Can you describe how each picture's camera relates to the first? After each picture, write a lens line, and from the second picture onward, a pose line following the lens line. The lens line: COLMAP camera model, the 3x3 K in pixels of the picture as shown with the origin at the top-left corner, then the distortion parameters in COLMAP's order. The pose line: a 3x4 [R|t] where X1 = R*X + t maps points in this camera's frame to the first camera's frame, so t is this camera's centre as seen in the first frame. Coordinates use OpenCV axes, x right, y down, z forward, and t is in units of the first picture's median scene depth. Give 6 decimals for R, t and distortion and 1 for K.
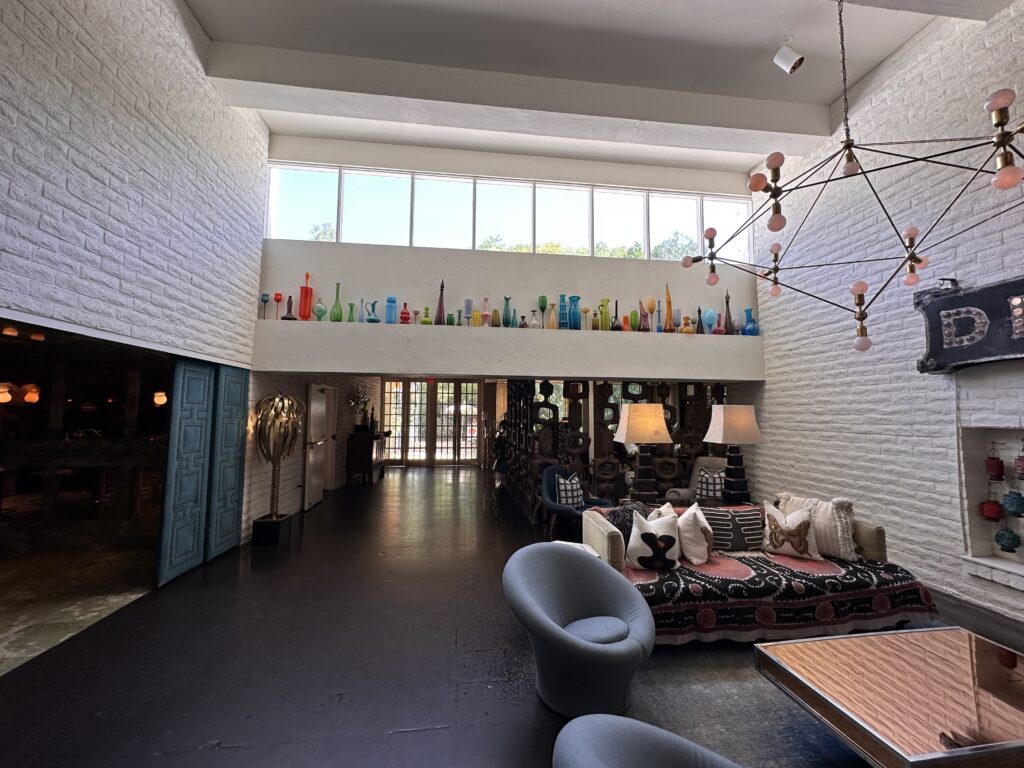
lens RADIAL K [[409.0, 0, 505.8], [0, 409.0, 384.8], [0, 0, 1]] dist [-0.000706, -0.000531]
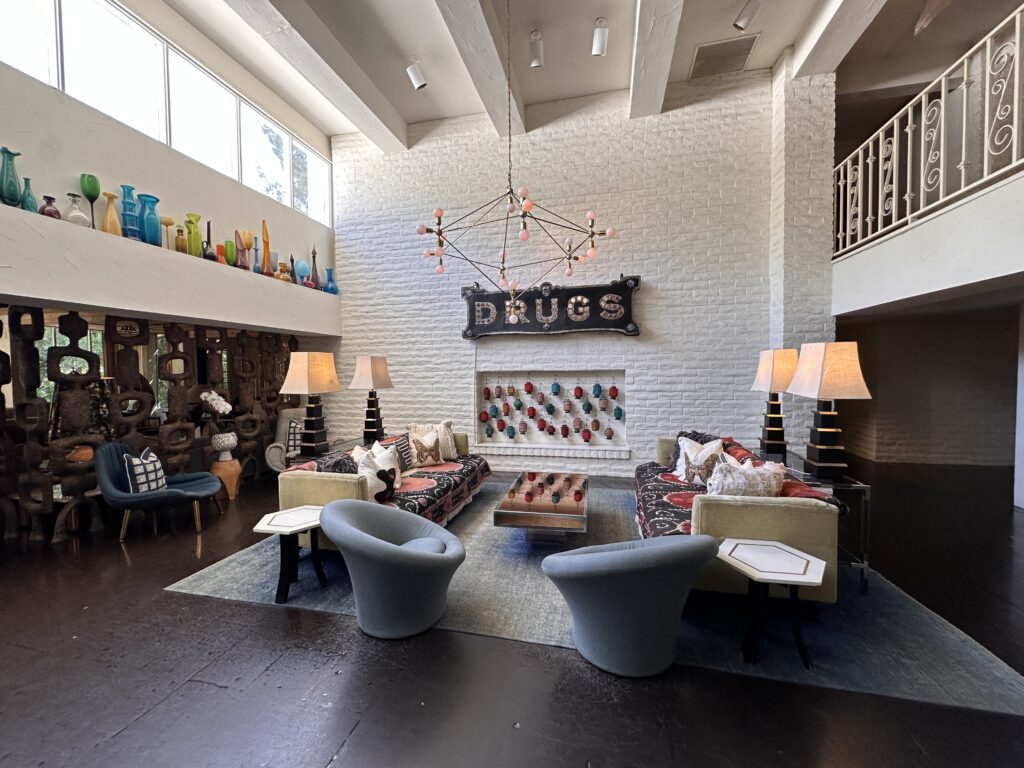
lens RADIAL K [[409.0, 0, 512.4], [0, 409.0, 386.4], [0, 0, 1]] dist [-0.000706, -0.000531]
pose [[0.339498, -0.048848, 0.939337, -0.331562], [-0.055287, 0.995888, 0.071770, 0.024788], [-0.938980, -0.076299, 0.335402, 0.194814]]
